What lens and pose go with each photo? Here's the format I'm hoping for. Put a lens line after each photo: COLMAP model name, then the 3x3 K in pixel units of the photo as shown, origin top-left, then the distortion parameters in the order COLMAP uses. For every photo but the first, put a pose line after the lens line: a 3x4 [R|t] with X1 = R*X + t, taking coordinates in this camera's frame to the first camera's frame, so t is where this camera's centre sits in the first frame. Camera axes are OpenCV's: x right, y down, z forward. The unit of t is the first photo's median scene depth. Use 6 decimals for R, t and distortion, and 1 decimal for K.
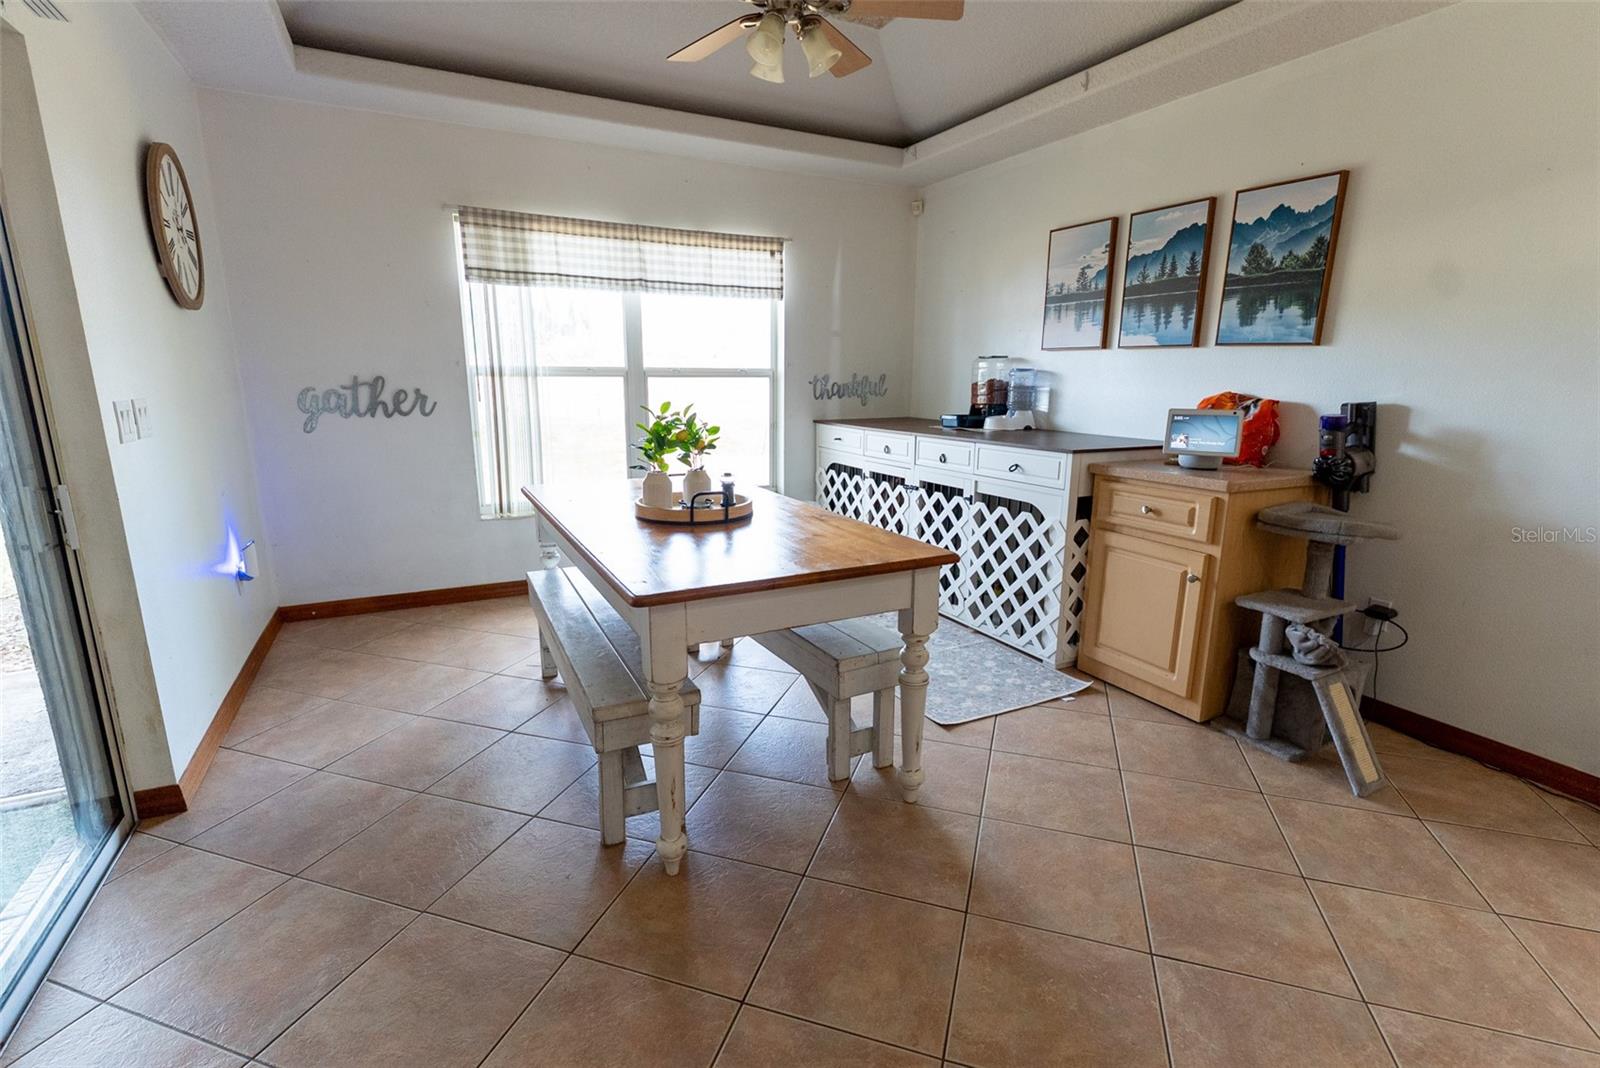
lens RADIAL K [[740.8, 0, 786.1], [0, 740.8, 548.7], [0, 0, 1]] dist [-0.007837, 0.001820]
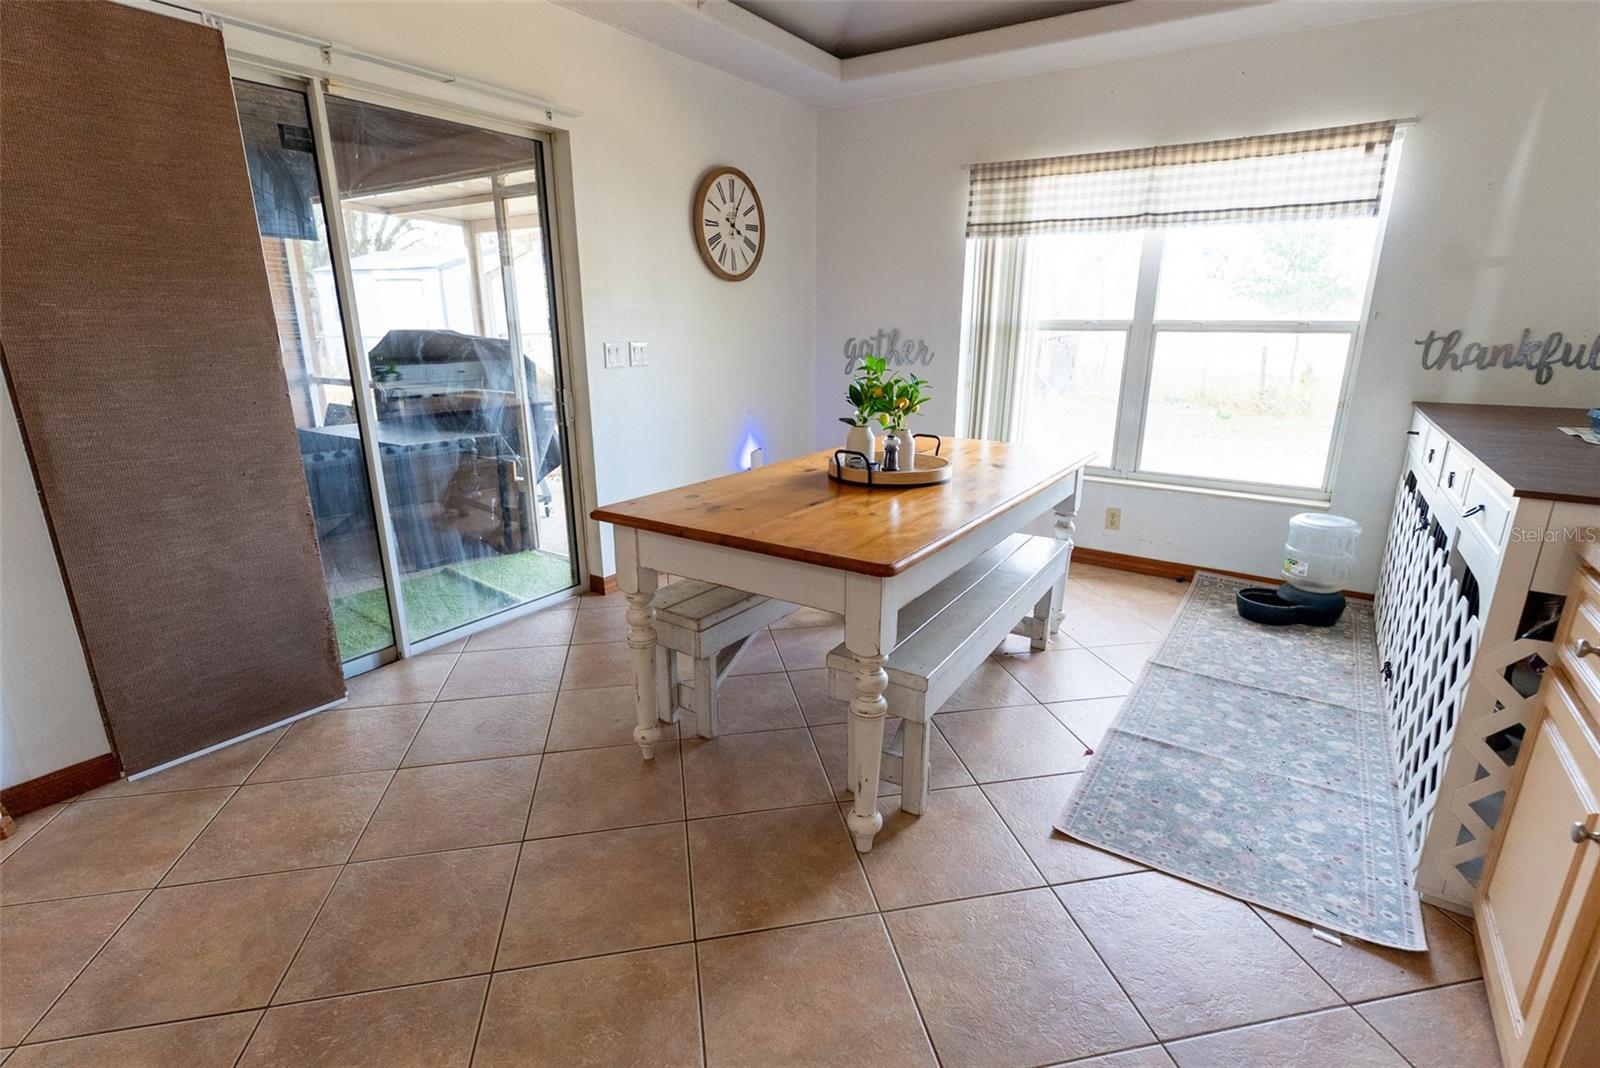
lens RADIAL K [[740.8, 0, 838.9], [0, 740.8, 557.2], [0, 0, 1]] dist [-0.007837, 0.001820]
pose [[0.500997, 0.258256, -0.826018, 0.456317], [-0.199822, 0.963168, 0.179939, -0.073135], [0.842065, 0.074908, 0.534149, 0.303447]]
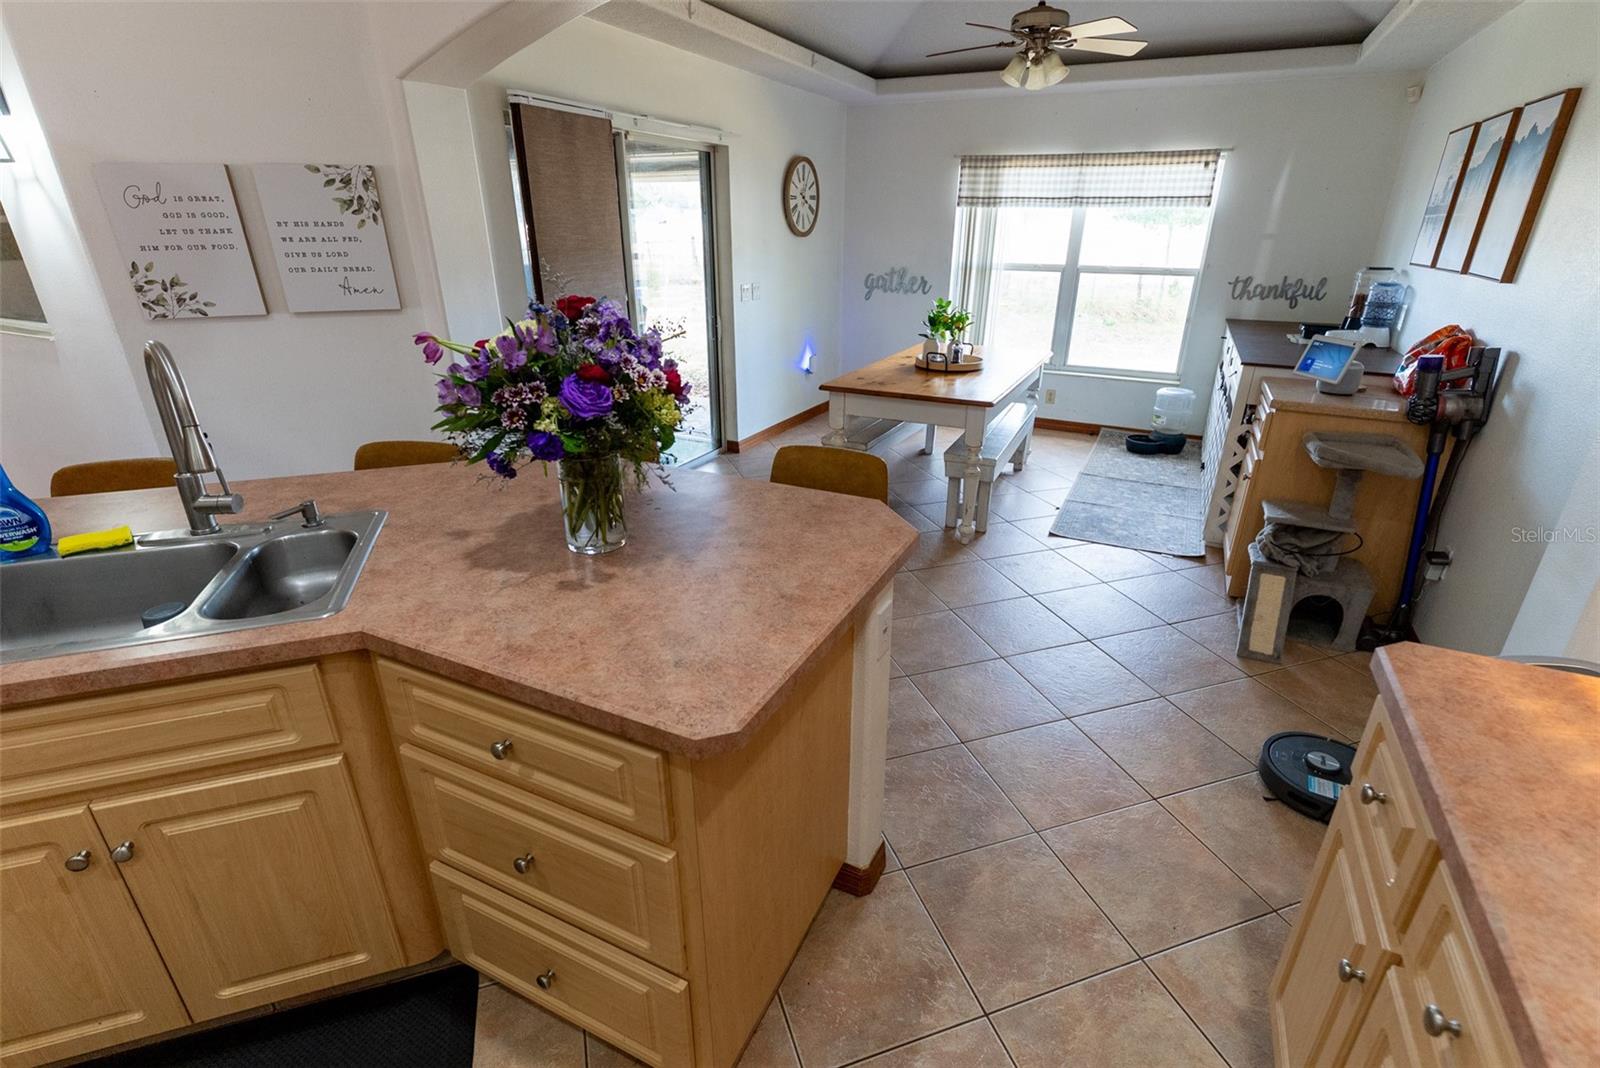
lens RADIAL K [[740.8, 0, 817.9], [0, 740.8, 571.4], [0, 0, 1]] dist [-0.007837, 0.001820]
pose [[0.606297, 0.336498, -0.720537, 0.761545], [-0.185138, 0.940894, 0.283623, -0.021143], [0.773388, -0.038561, 0.632760, -0.250404]]
